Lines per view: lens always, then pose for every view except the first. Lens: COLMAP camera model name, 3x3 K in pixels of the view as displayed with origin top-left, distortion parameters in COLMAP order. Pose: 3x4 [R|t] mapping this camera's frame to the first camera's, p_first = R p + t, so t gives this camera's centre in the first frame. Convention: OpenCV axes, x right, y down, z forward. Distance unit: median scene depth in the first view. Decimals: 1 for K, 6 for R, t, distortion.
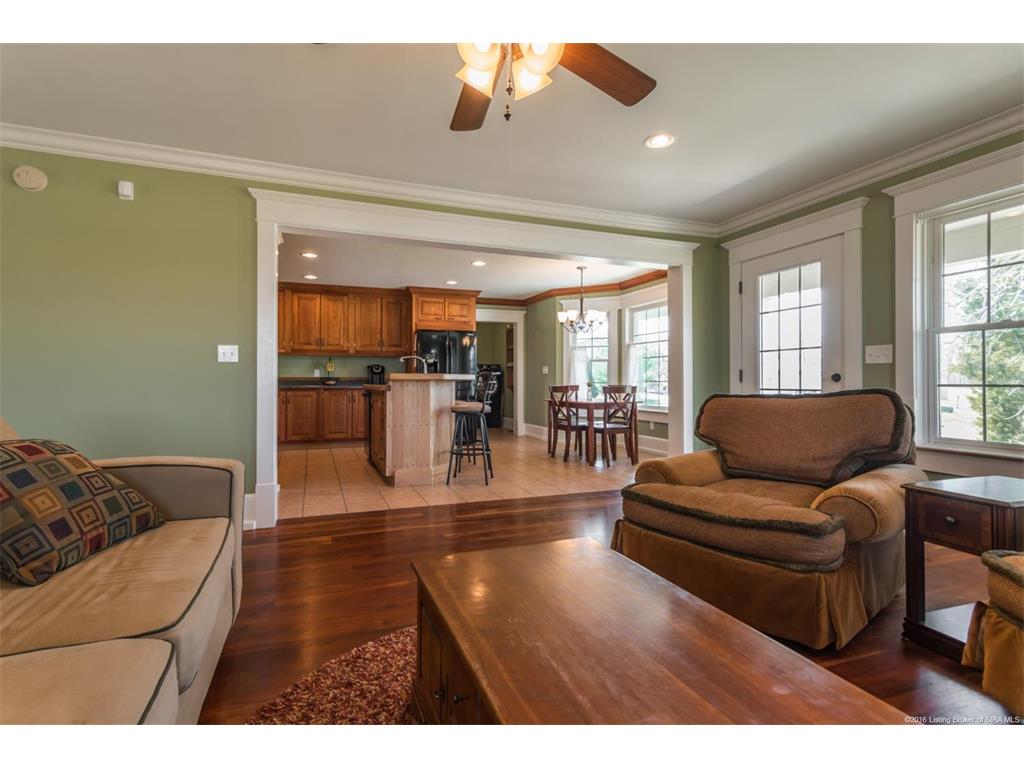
lens RADIAL K [[492.7, 0, 505.7], [0, 492.7, 374.1], [0, 0, 1]] dist [0.013993, 0.002139]
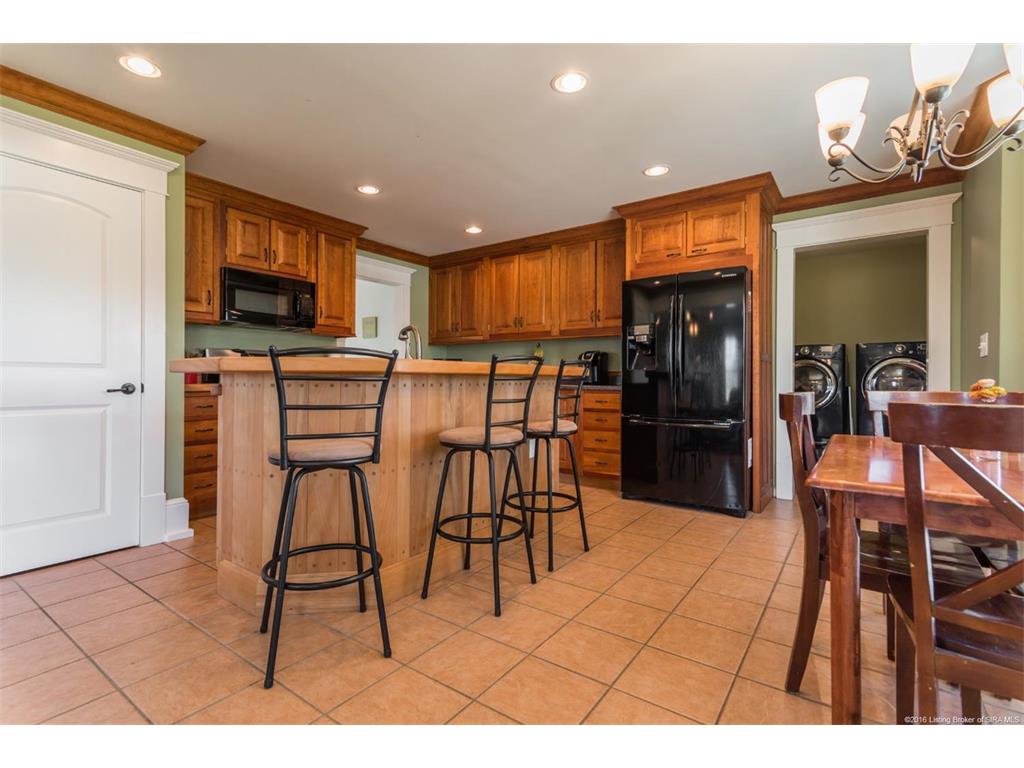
lens RADIAL K [[492.7, 0, 507.7], [0, 492.7, 380.0], [0, 0, 1]] dist [0.013993, 0.002139]
pose [[0.542418, 0.003518, -0.840101, 0.212847], [0.009147, 0.999907, 0.010093, 0.010901], [0.840059, -0.013159, 0.542336, 0.611820]]
